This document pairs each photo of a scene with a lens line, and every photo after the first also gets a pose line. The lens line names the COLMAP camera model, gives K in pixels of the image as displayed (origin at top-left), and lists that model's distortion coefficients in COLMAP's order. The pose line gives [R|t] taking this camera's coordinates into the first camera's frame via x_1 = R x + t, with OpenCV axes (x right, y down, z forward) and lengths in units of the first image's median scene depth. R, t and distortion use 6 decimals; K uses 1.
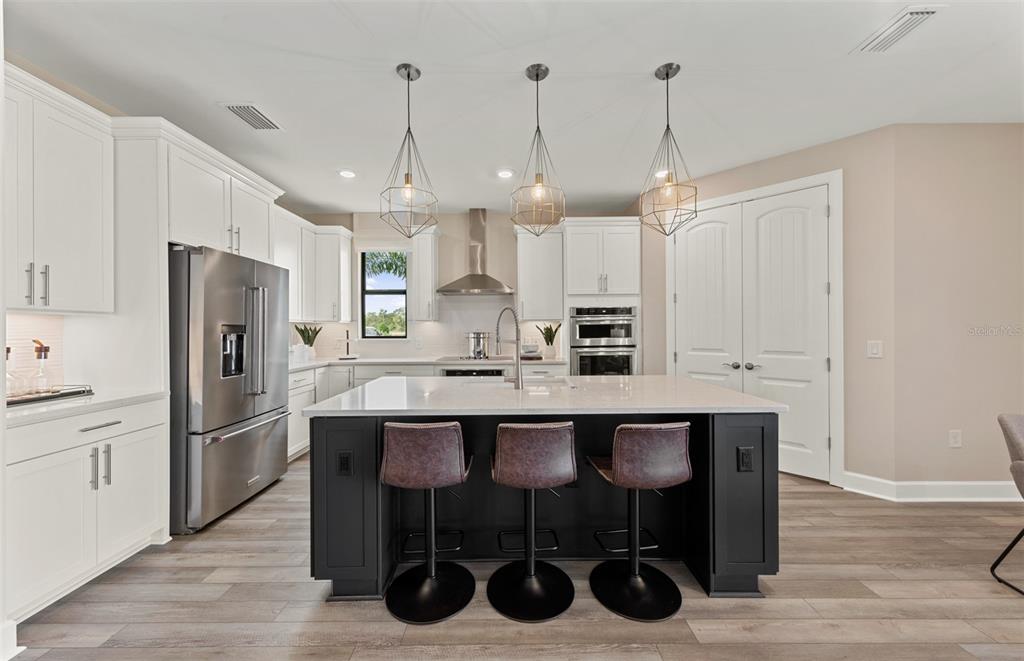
lens RADIAL K [[373.7, 0, 511.2], [0, 373.7, 329.7], [0, 0, 1]] dist [0.008263, -0.000858]
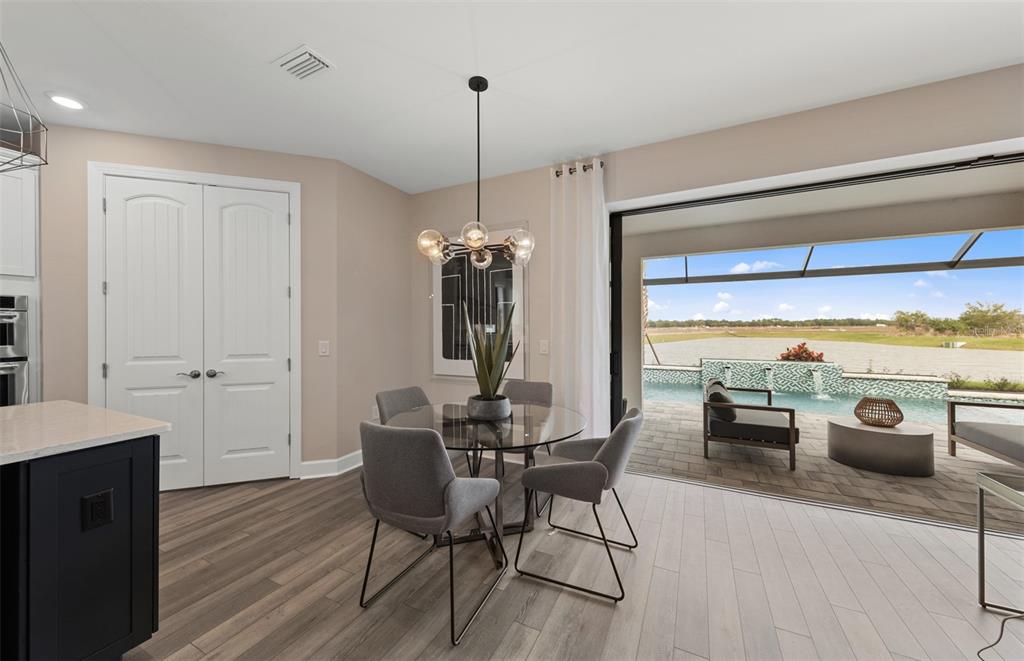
lens RADIAL K [[373.7, 0, 514.1], [0, 373.7, 328.7], [0, 0, 1]] dist [0.008263, -0.000858]
pose [[0.444361, 0.004185, 0.895838, 0.185230], [0.002691, 0.999978, -0.006006, -0.000118], [-0.895844, 0.005079, 0.444340, -0.030369]]
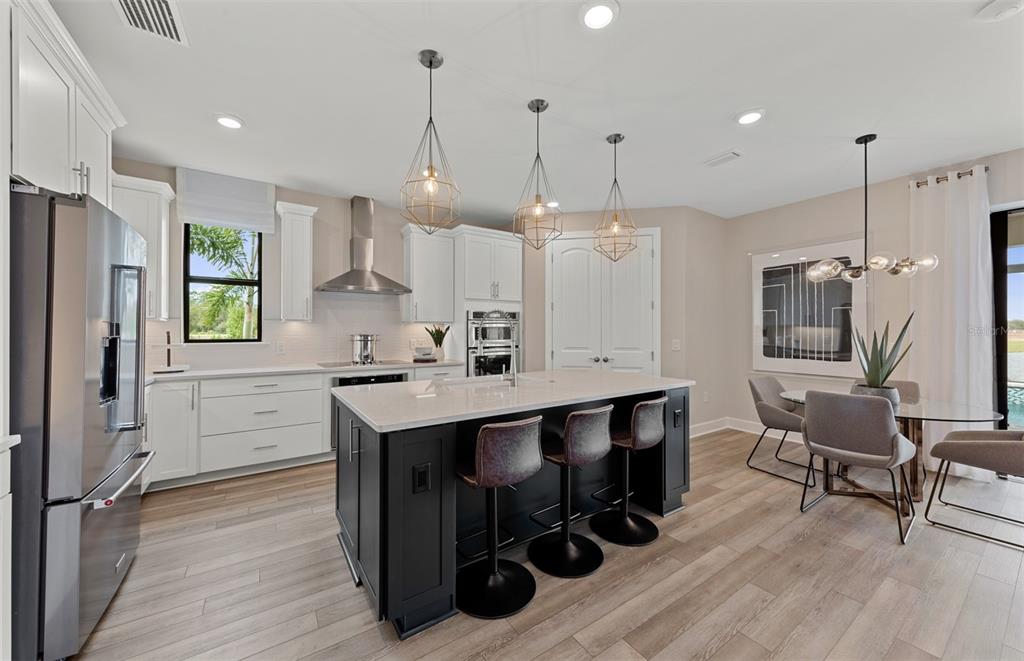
lens RADIAL K [[373.7, 0, 520.0], [0, 373.7, 330.0], [0, 0, 1]] dist [0.008263, -0.000858]
pose [[0.828128, 0.007108, 0.560494, -0.429894], [-0.004316, 0.999971, -0.006305, 0.000861], [-0.560522, 0.002802, 0.828135, 0.064857]]
